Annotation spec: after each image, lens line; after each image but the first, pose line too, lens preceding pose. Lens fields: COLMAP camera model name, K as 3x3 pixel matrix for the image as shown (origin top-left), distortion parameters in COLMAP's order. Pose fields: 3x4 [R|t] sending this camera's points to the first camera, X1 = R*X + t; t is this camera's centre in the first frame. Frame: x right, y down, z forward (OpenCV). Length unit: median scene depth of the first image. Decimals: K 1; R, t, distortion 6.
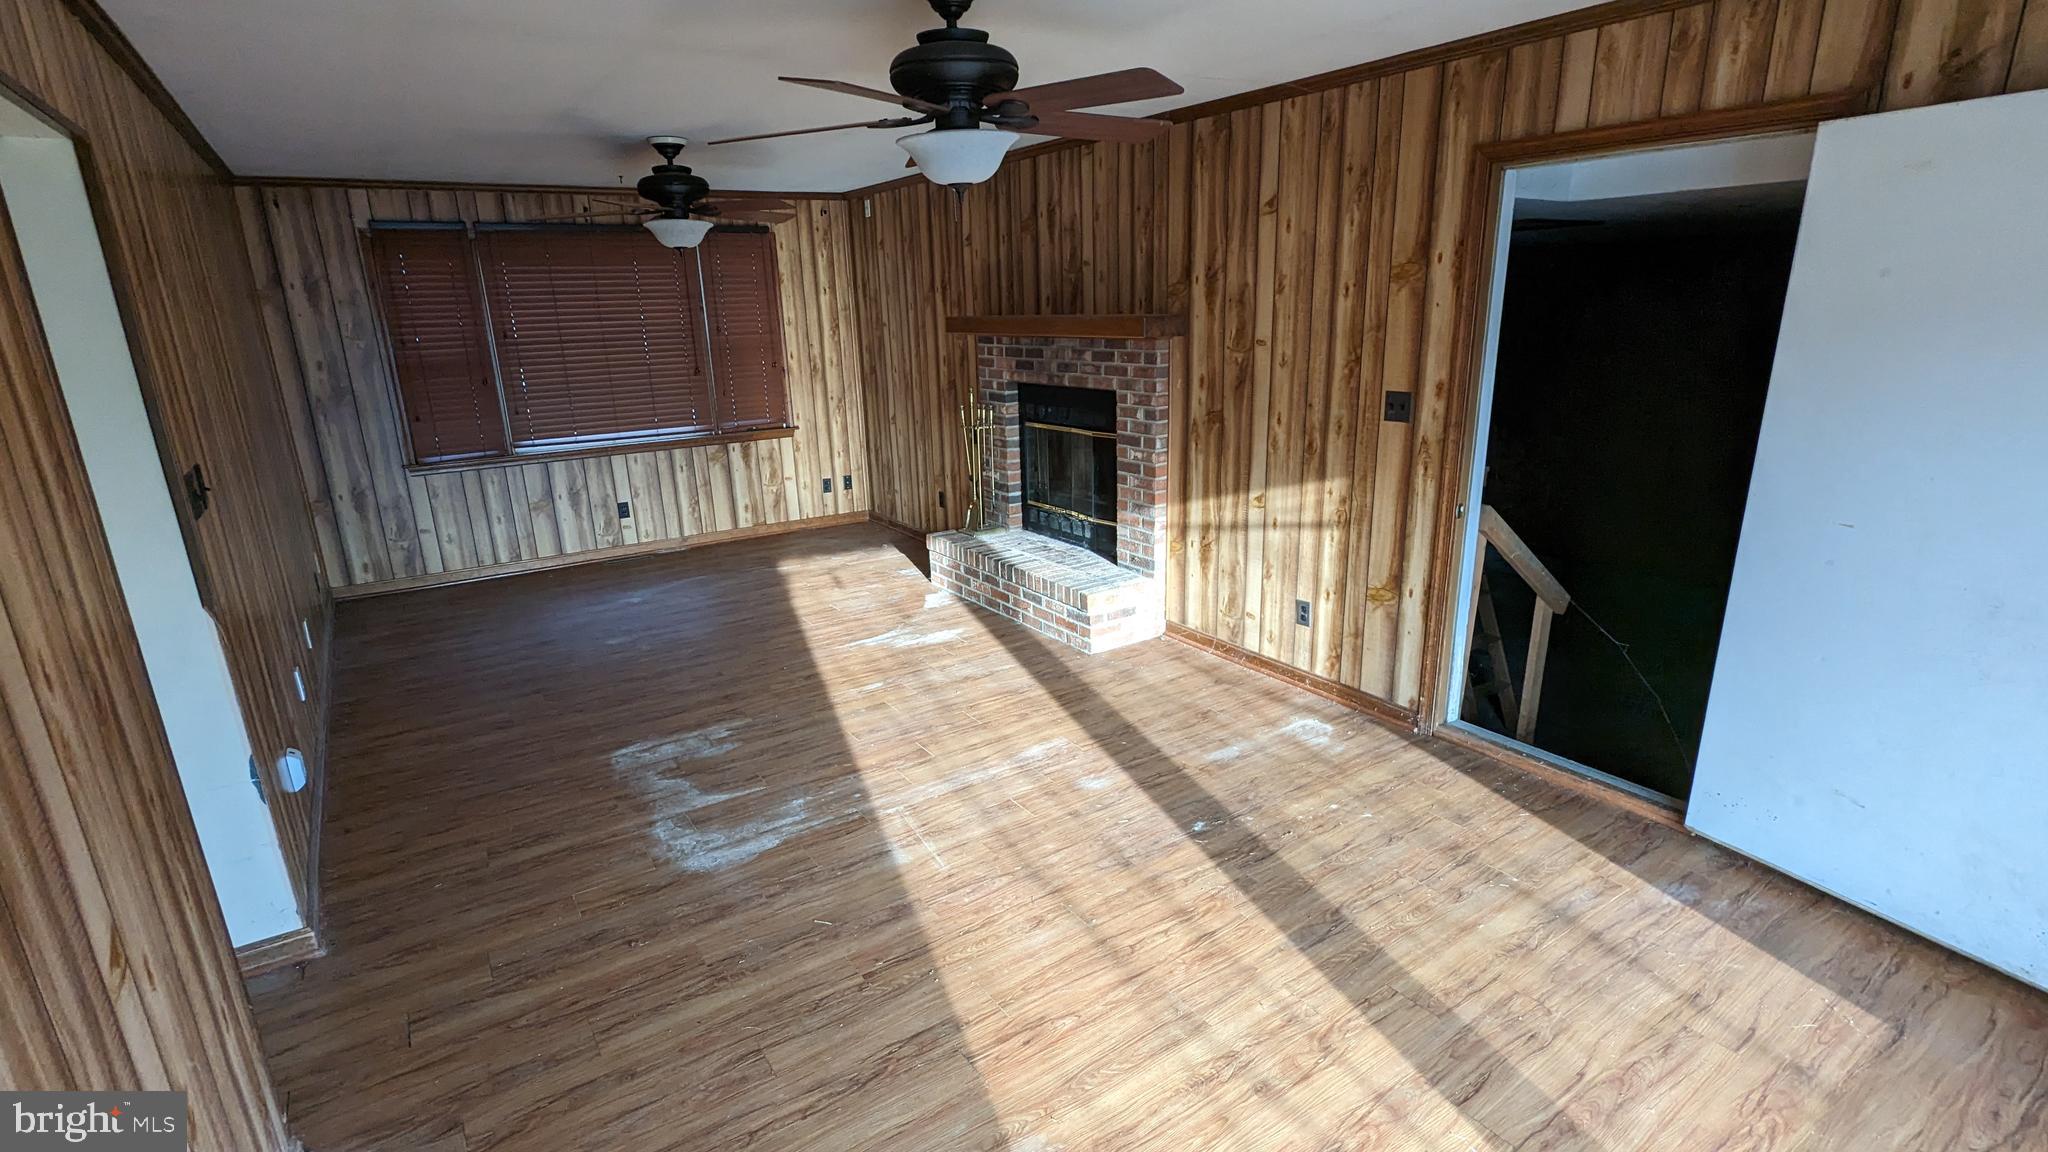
lens RADIAL K [[968.7, 0, 1018.4], [0, 968.7, 594.5], [0, 0, 1]] dist [-0.002430, -0.000096]
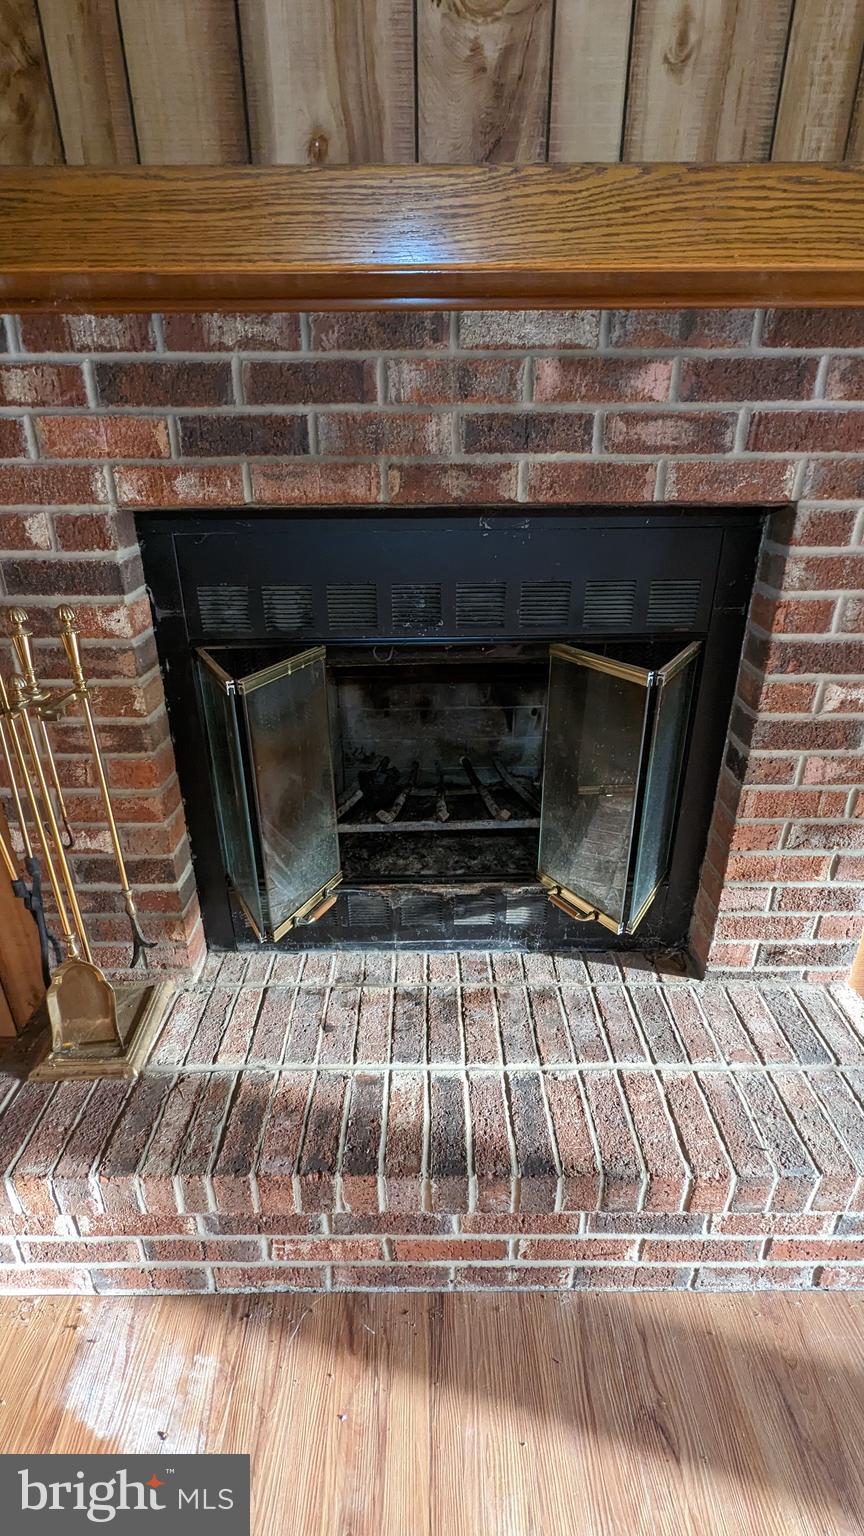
lens RADIAL K [[726.5, 0, 423.6], [0, 726.5, 767.3], [0, 0, 1]] dist [-0.002430, -0.000096]
pose [[0.551752, -0.326426, 0.767474, -0.192360], [0.232692, 0.943933, 0.234191, -0.254338], [-0.800890, 0.049369, 0.596773, 1.149819]]
